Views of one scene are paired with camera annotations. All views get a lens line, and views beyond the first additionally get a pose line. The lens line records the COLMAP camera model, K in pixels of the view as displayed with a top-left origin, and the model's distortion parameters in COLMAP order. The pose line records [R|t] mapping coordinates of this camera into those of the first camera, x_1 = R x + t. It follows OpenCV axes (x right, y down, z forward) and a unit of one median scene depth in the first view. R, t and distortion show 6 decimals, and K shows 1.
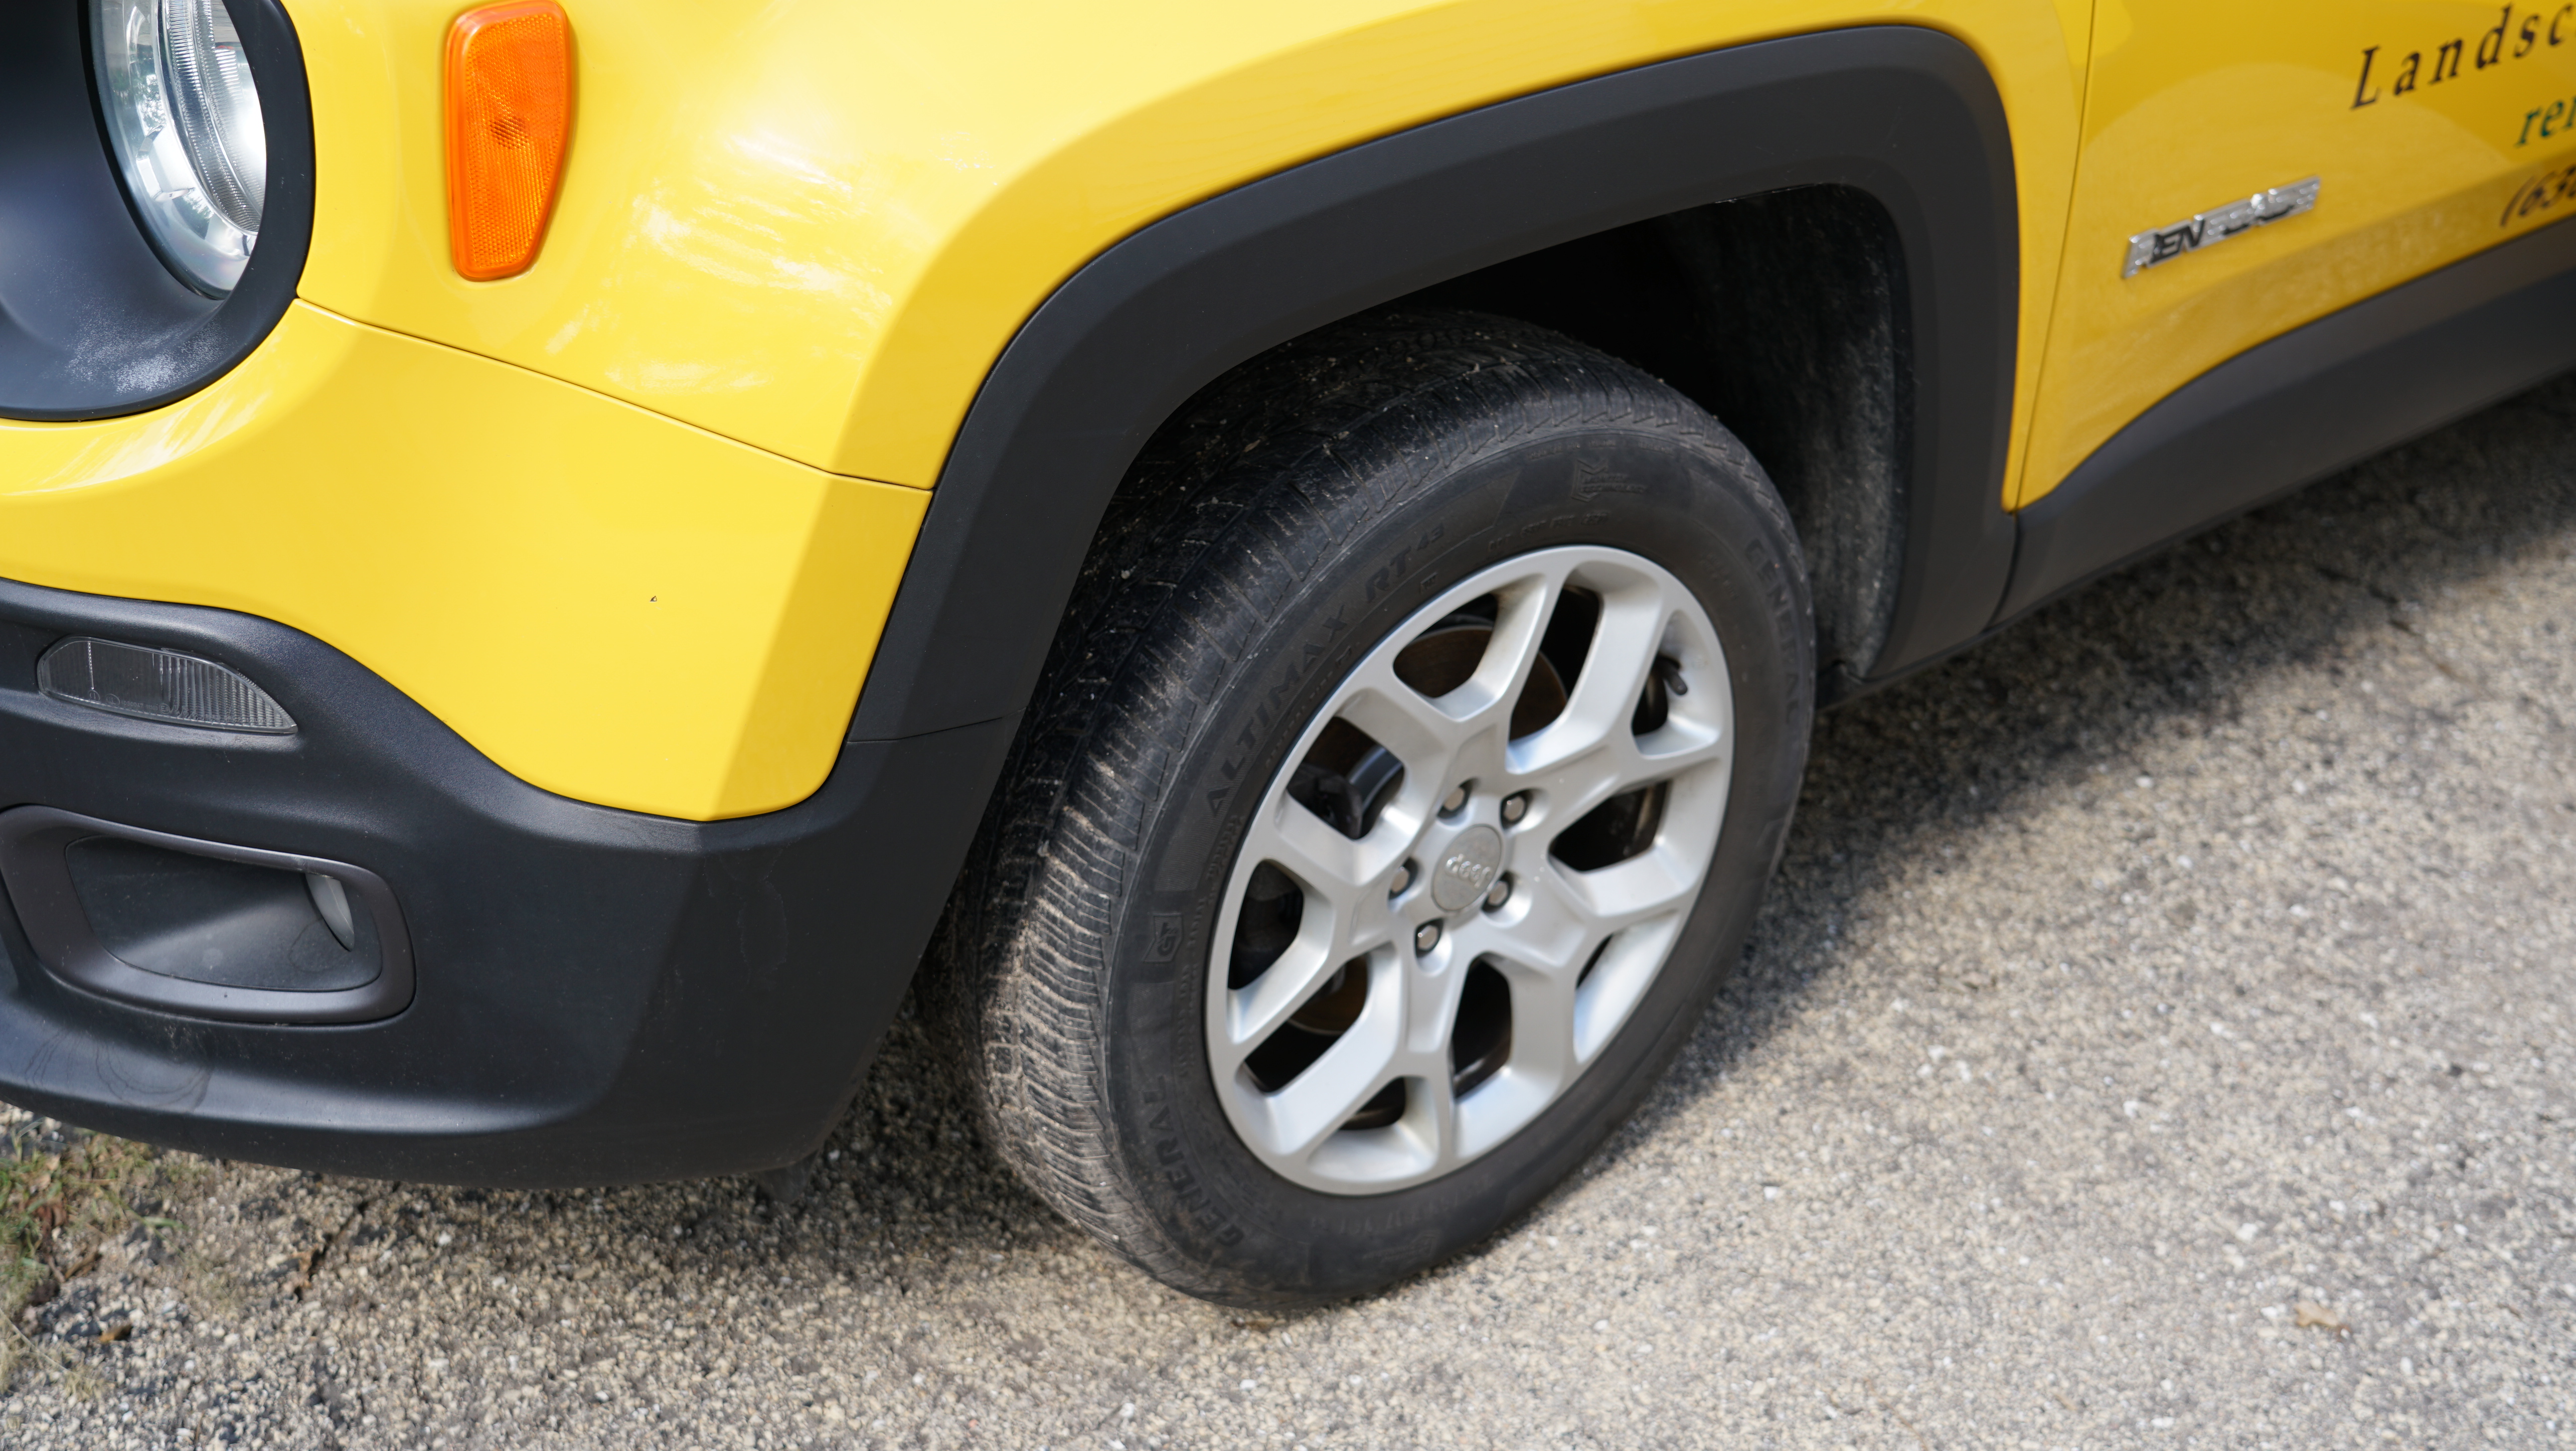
lens RADIAL K [[2796.9, 0, 1288.0], [0, 2796.9, 725.5], [0, 0, 1]] dist [0.015891, 0.024357]
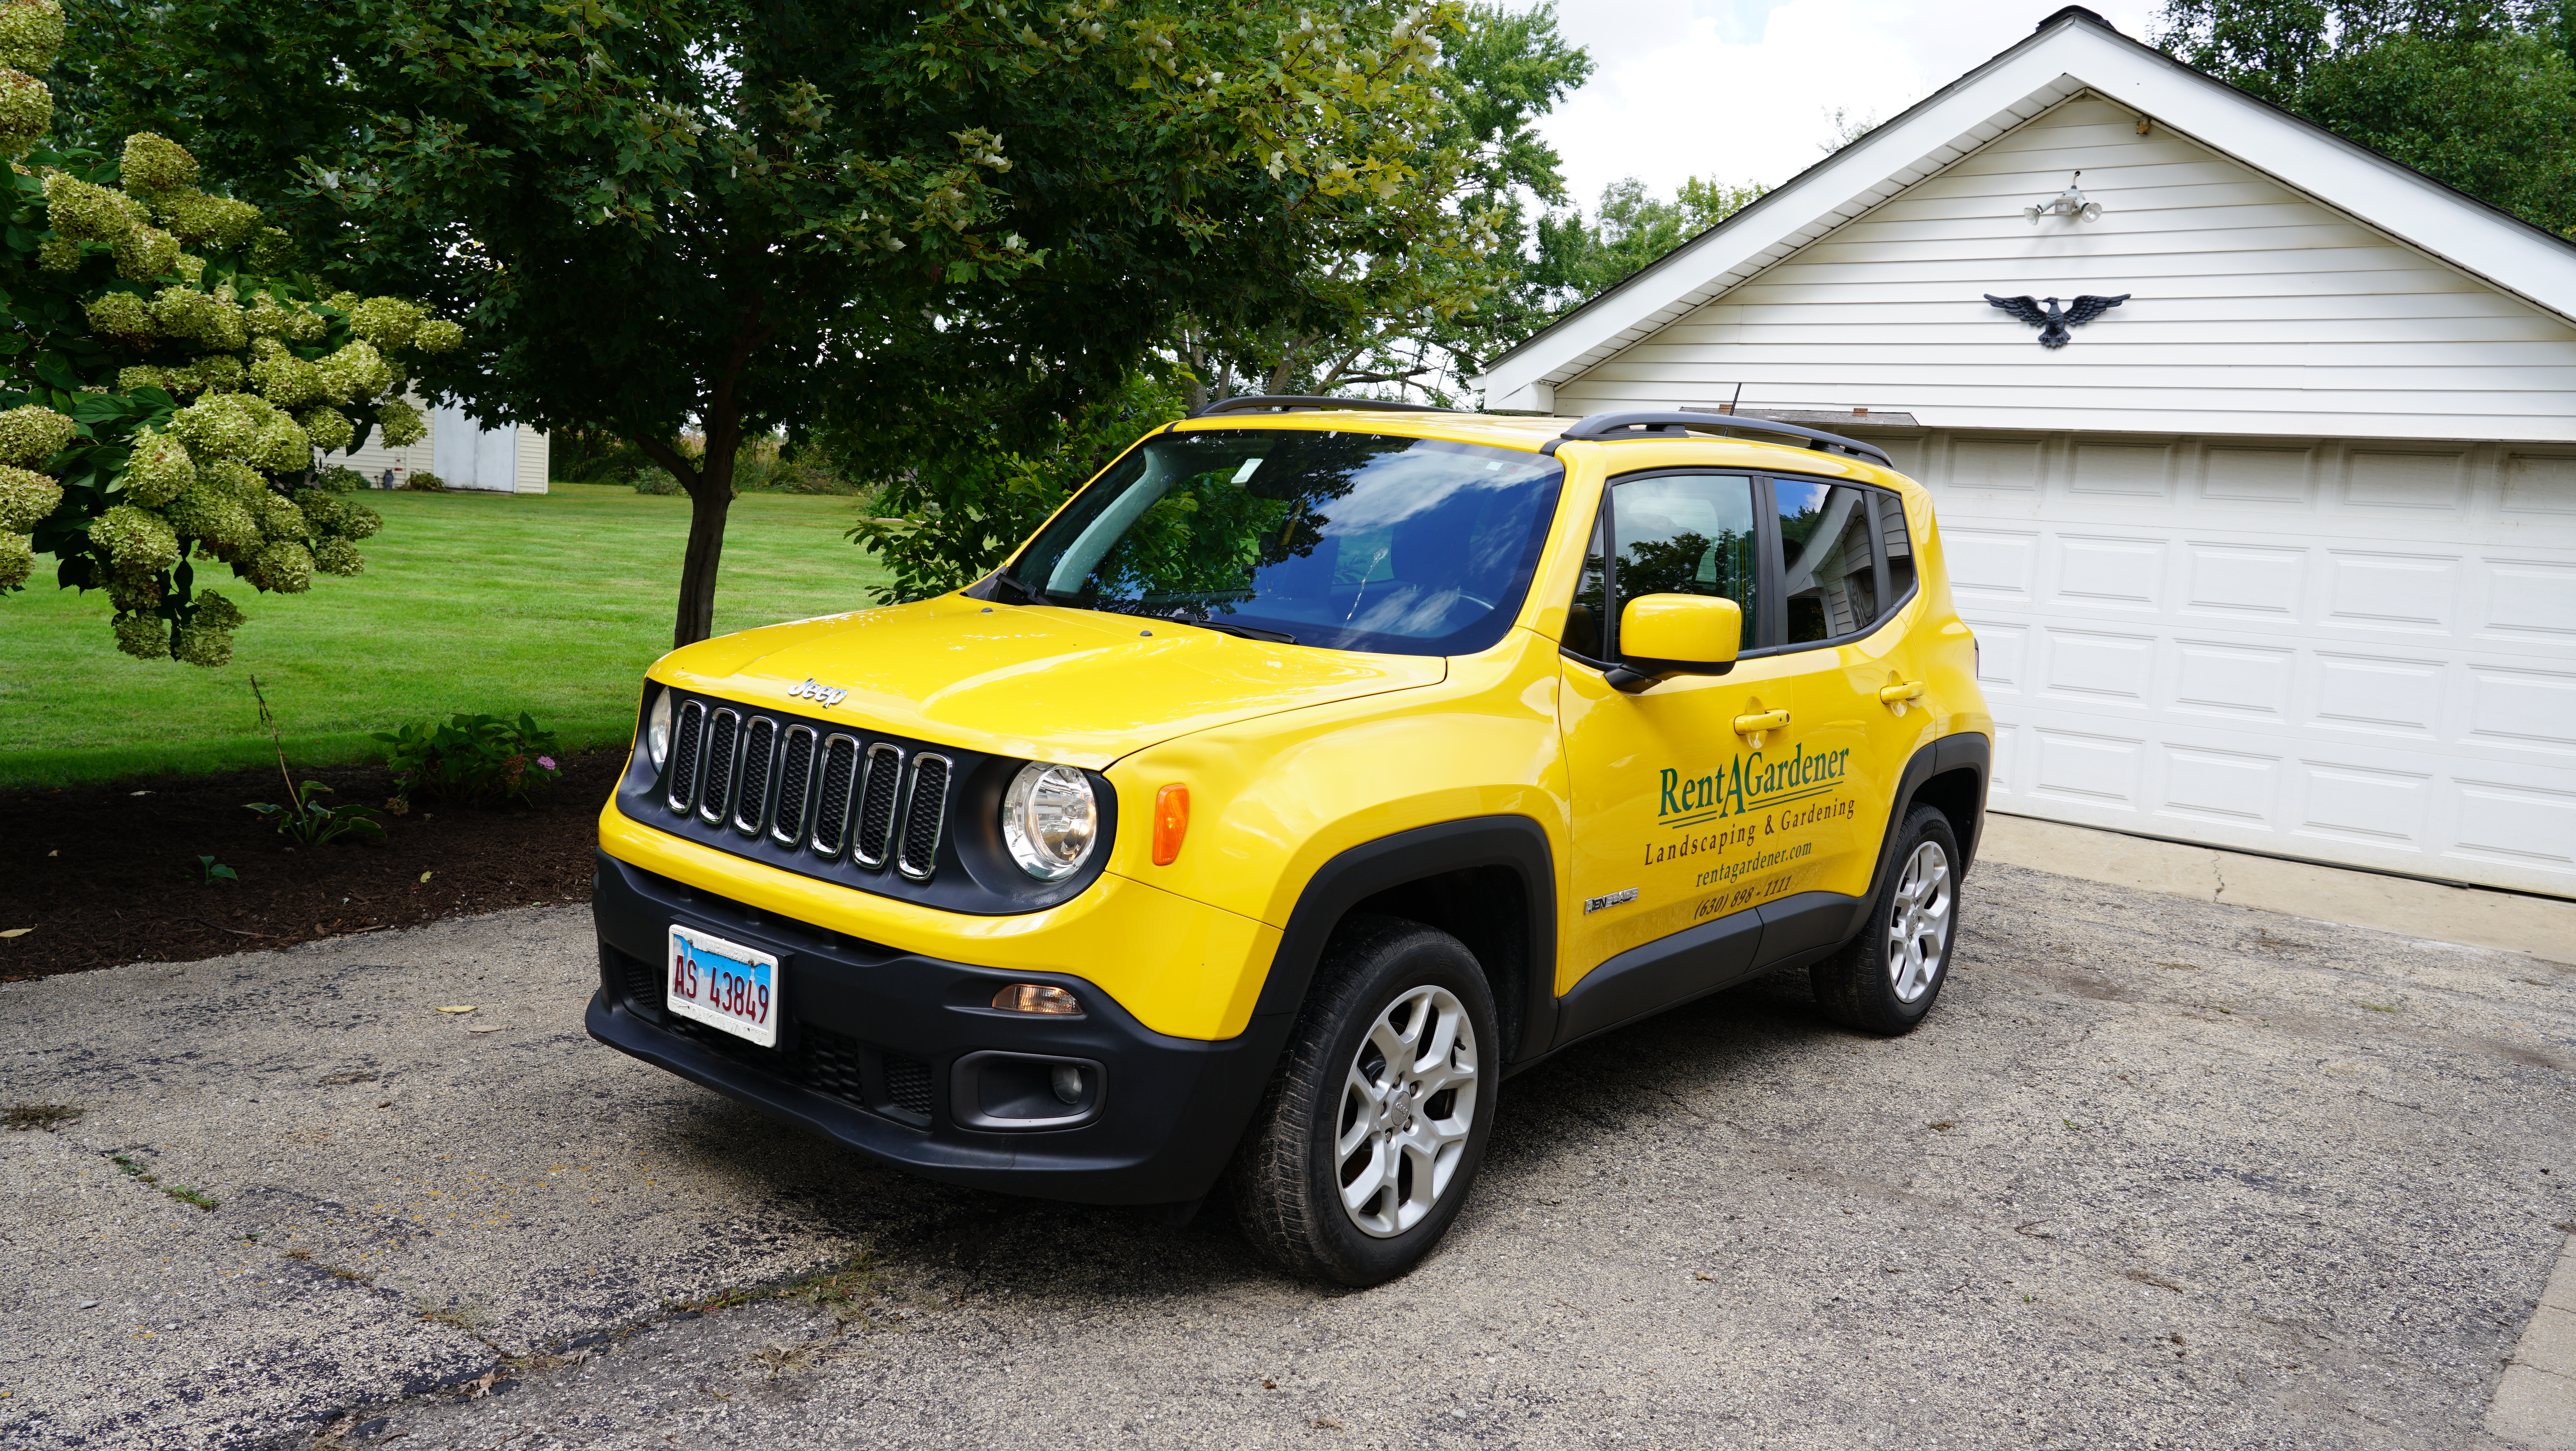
lens RADIAL K [[1933.4, 0, 1288.0], [0, 1933.4, 725.5], [0, 0, 1]] dist [0.000863, 0.001602]
pose [[0.972817, 0.012043, 0.231264, -0.493016], [0.080738, 0.918348, -0.387450, 0.434316], [-0.217047, 0.395590, 0.892412, -0.848039]]
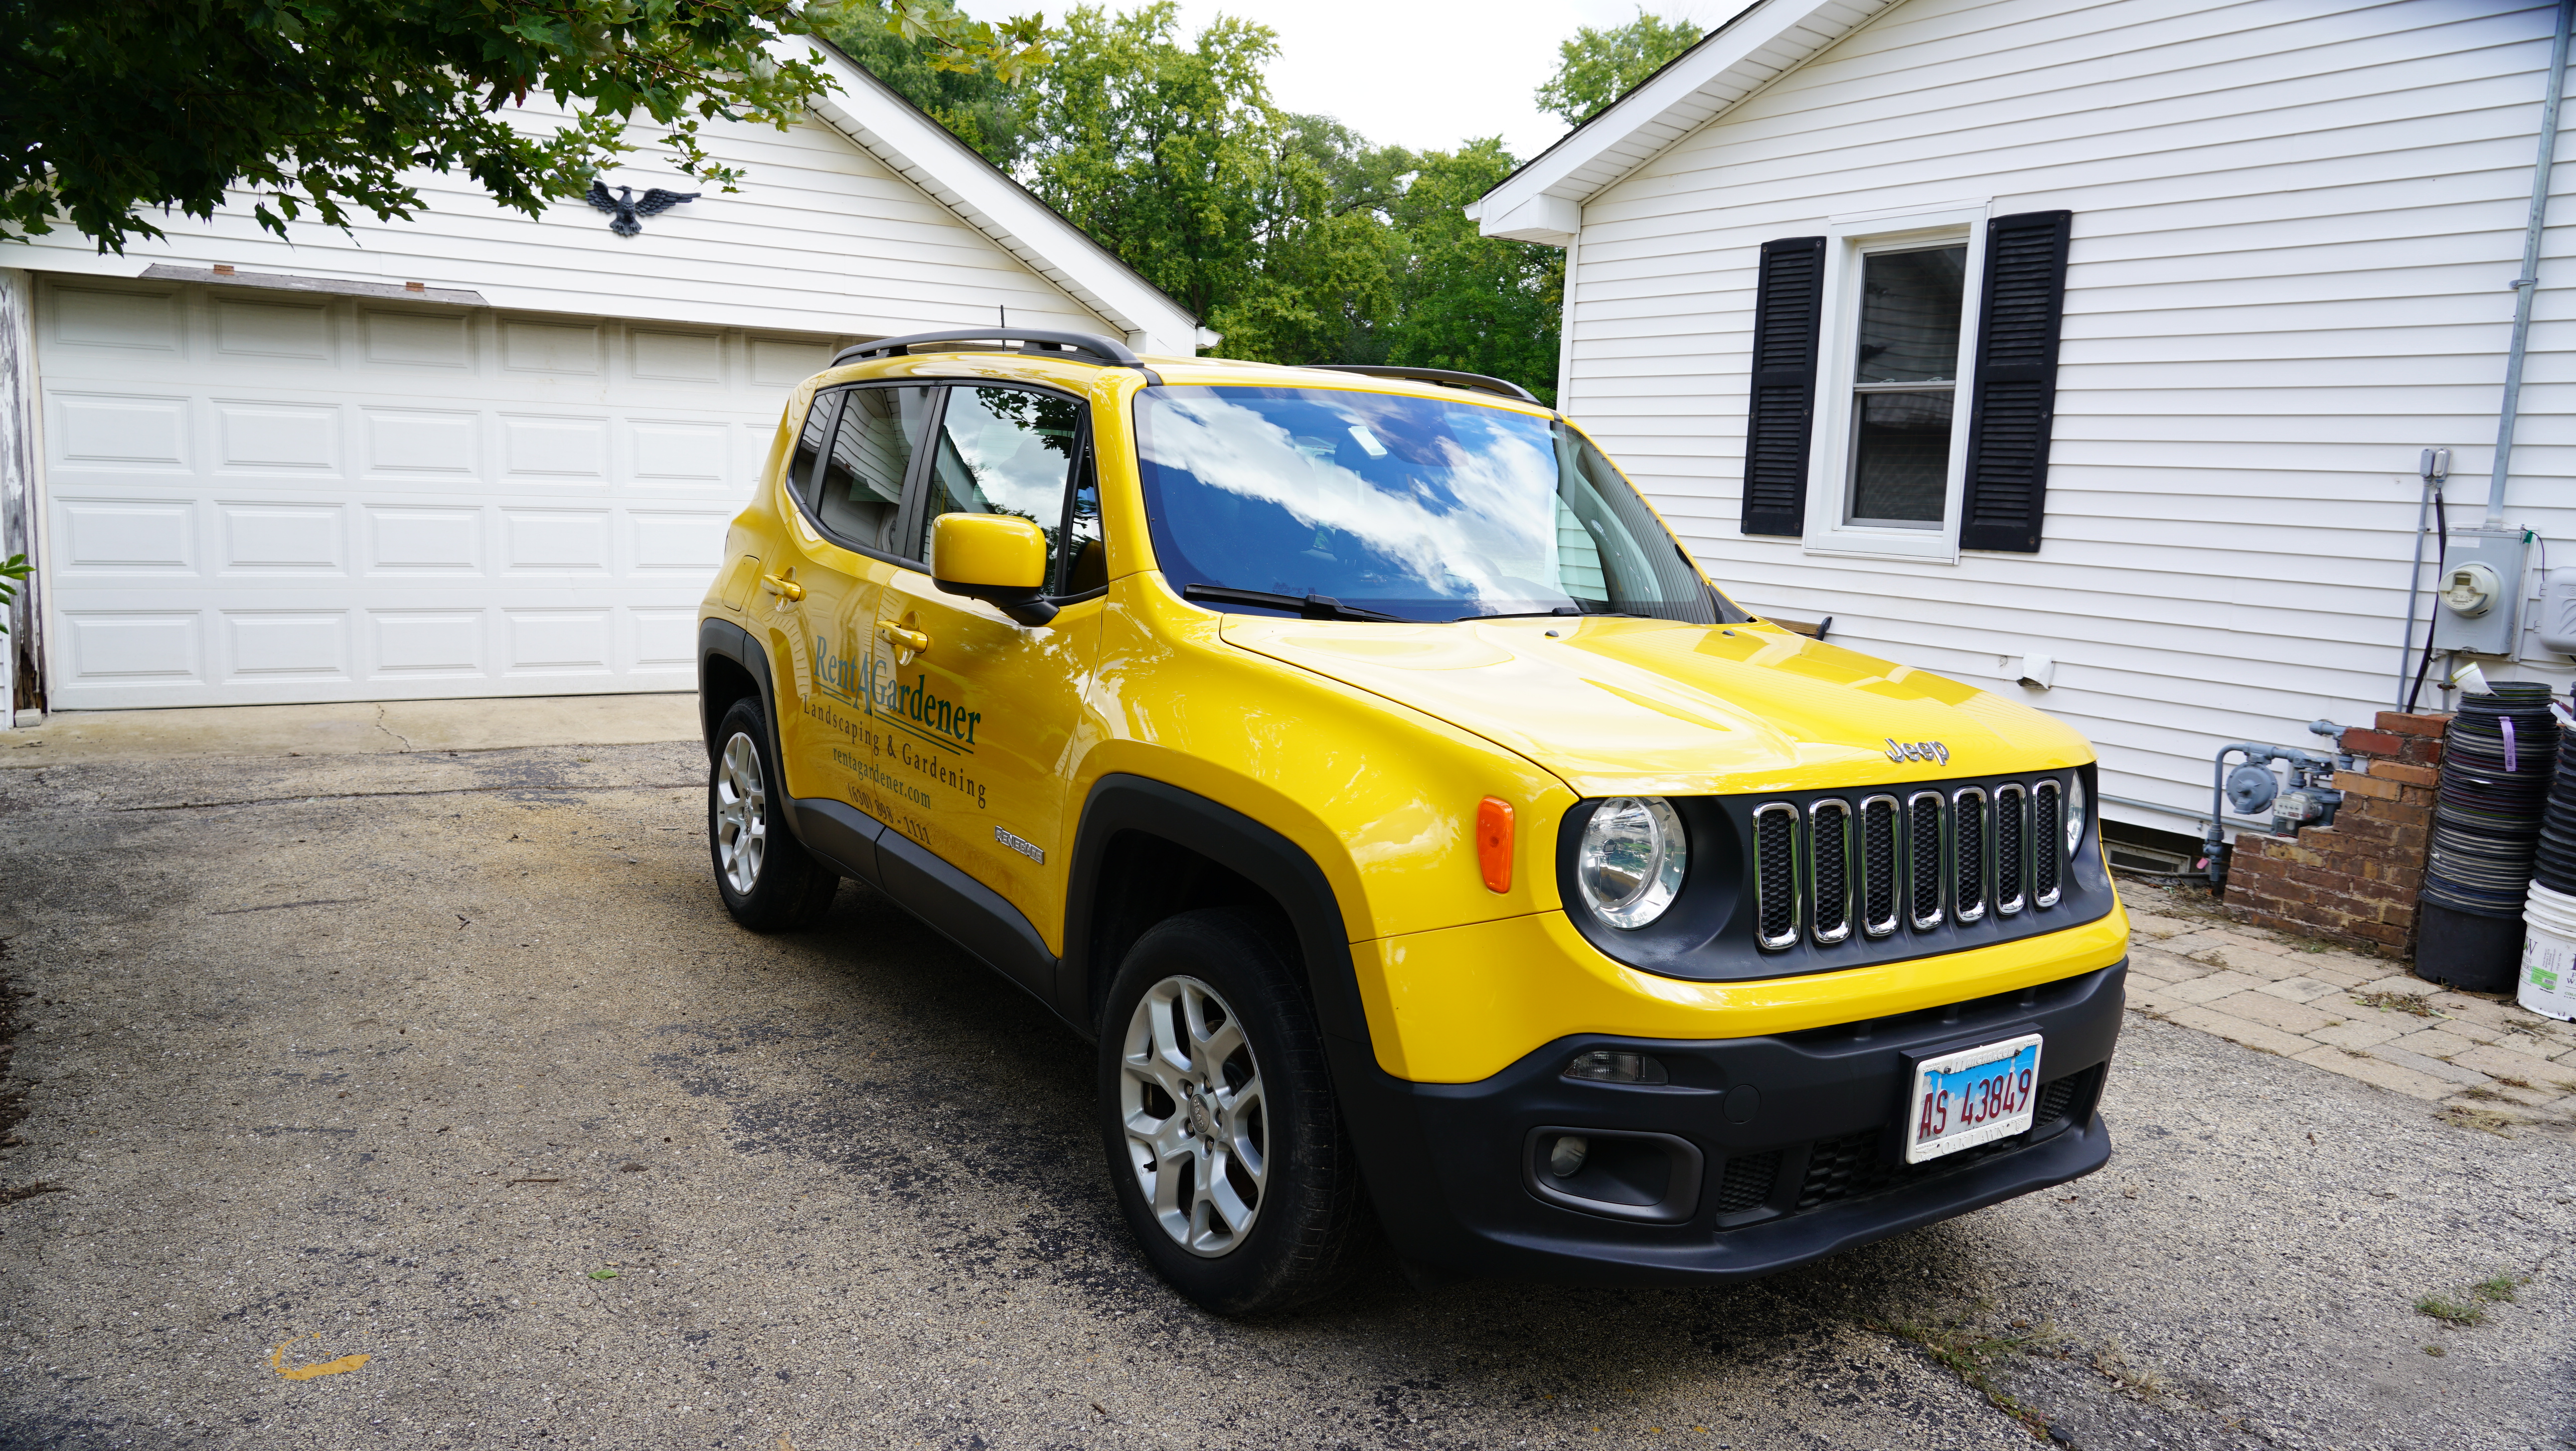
lens RADIAL K [[1737.8, 0, 1288.0], [0, 1737.8, 725.5], [0, 0, 1]] dist [-0.008512, 0.005276]
pose [[0.068622, -0.170325, 0.982996, -1.961871], [0.470027, 0.874629, 0.118736, -0.777071], [-0.879980, 0.453887, 0.140076, 1.115839]]
